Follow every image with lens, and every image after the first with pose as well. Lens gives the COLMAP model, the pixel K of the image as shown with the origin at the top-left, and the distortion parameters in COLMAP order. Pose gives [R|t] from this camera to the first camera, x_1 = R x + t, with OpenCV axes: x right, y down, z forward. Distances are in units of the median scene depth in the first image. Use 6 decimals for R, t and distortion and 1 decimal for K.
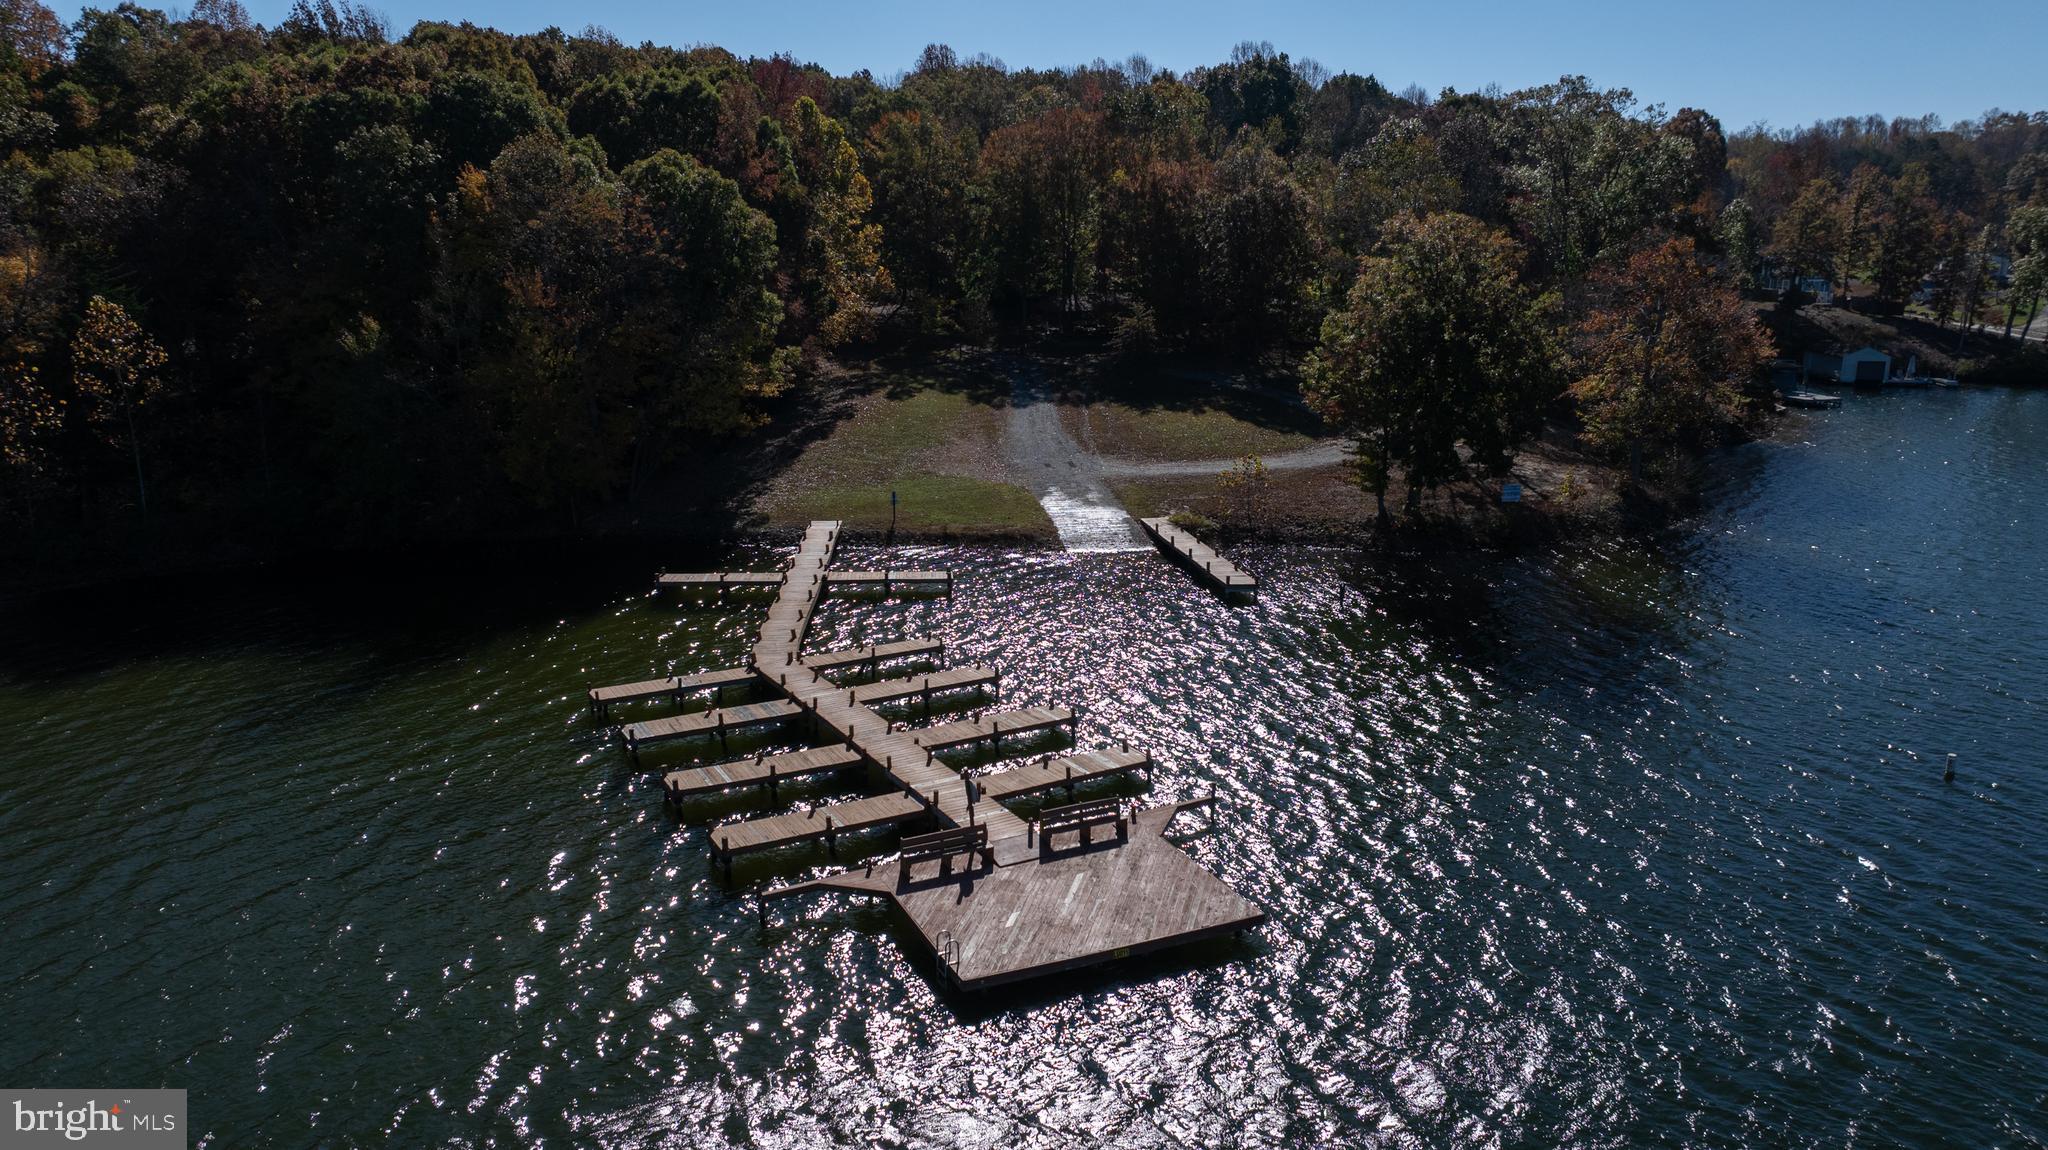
lens RADIAL K [[1463.4, 0, 1016.2], [0, 1463.4, 575.4], [0, 0, 1]] dist [-0.034154, 0.029858]
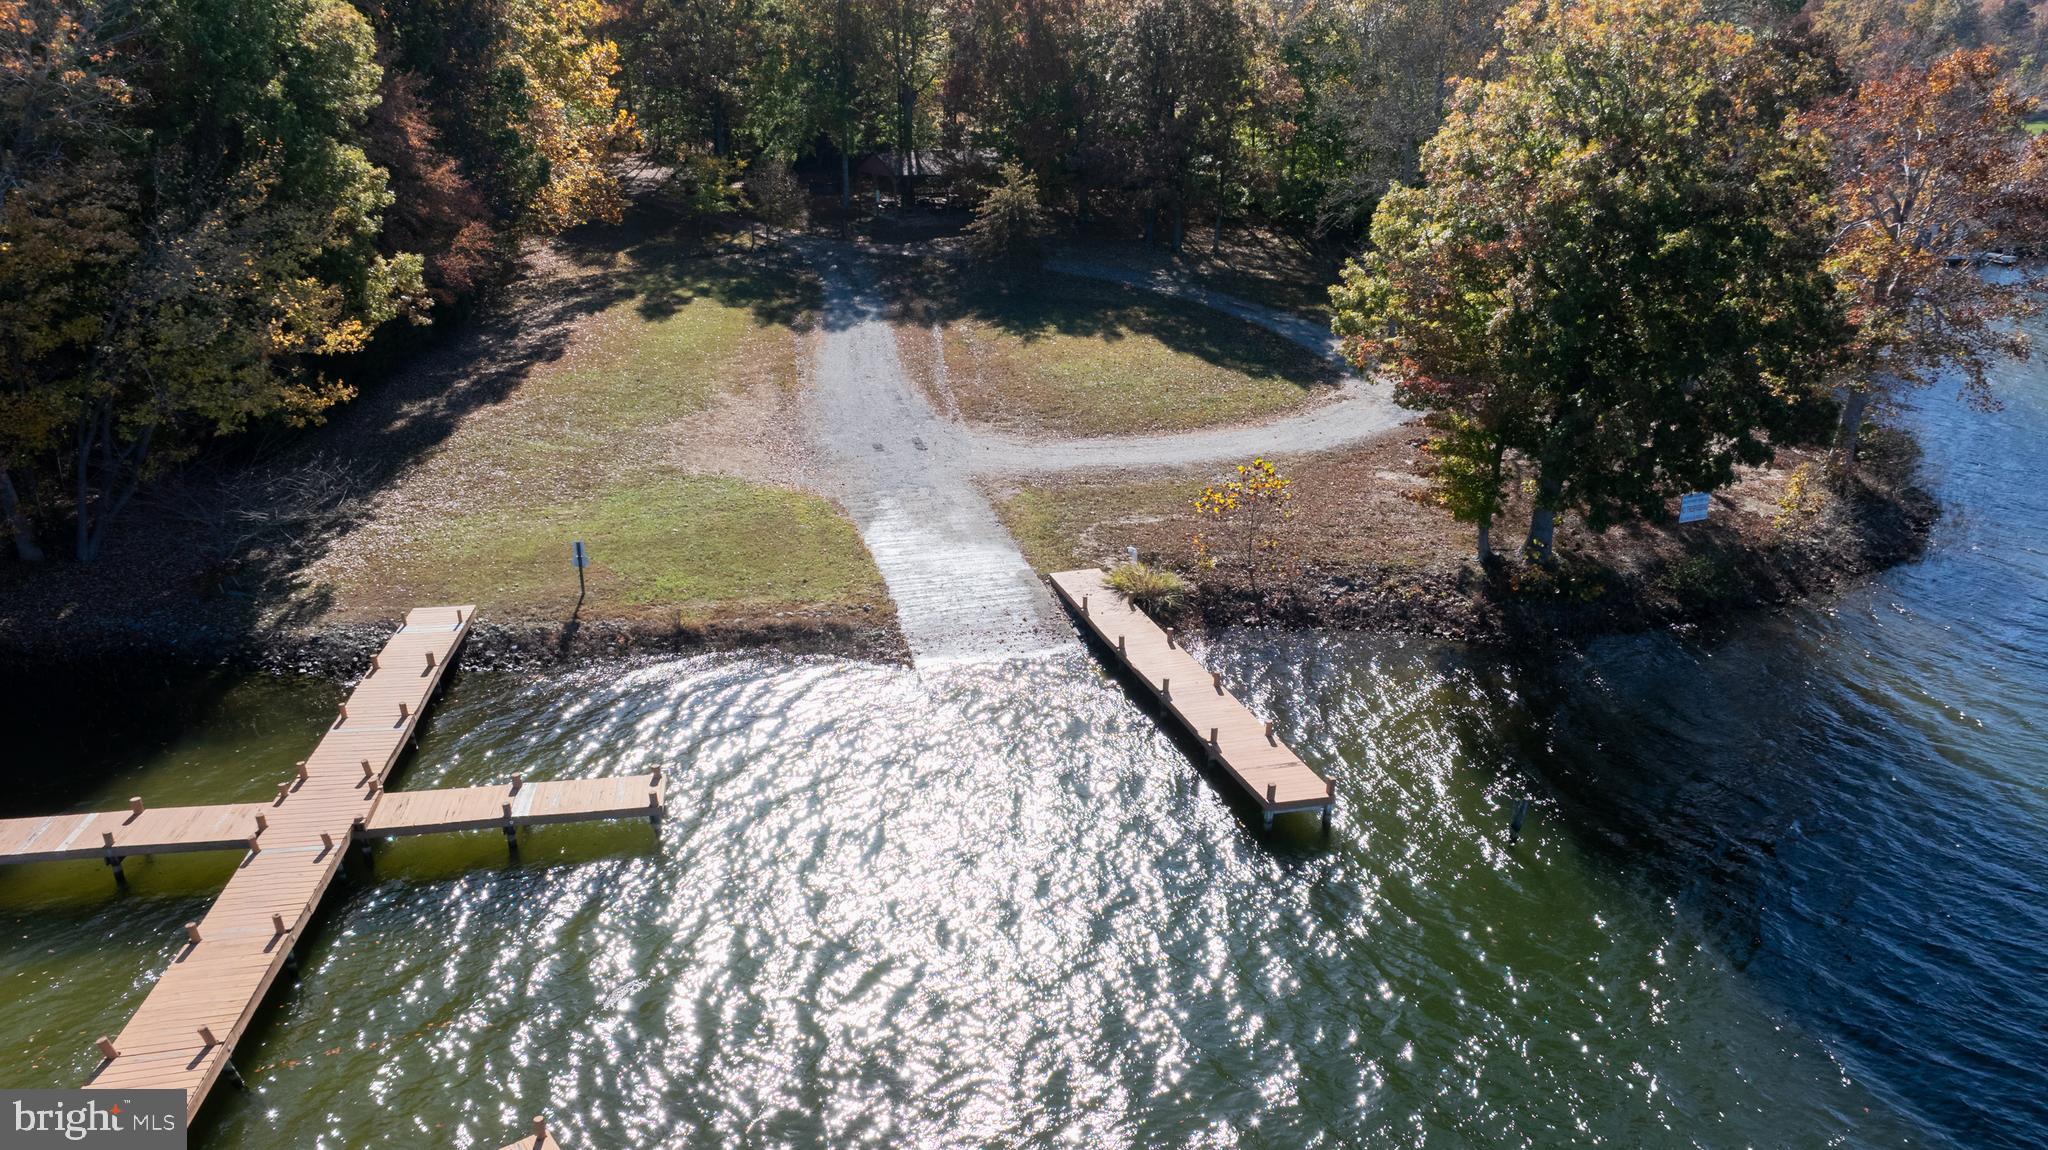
lens RADIAL K [[1463.4, 0, 1079.7], [0, 1463.4, 582.6], [0, 0, 1]] dist [-0.034154, 0.029858]
pose [[0.989528, -0.041175, 0.138342, 0.015564], [0.027355, 0.994575, 0.100359, -0.067657], [-0.141724, -0.095524, 0.985286, 0.347152]]
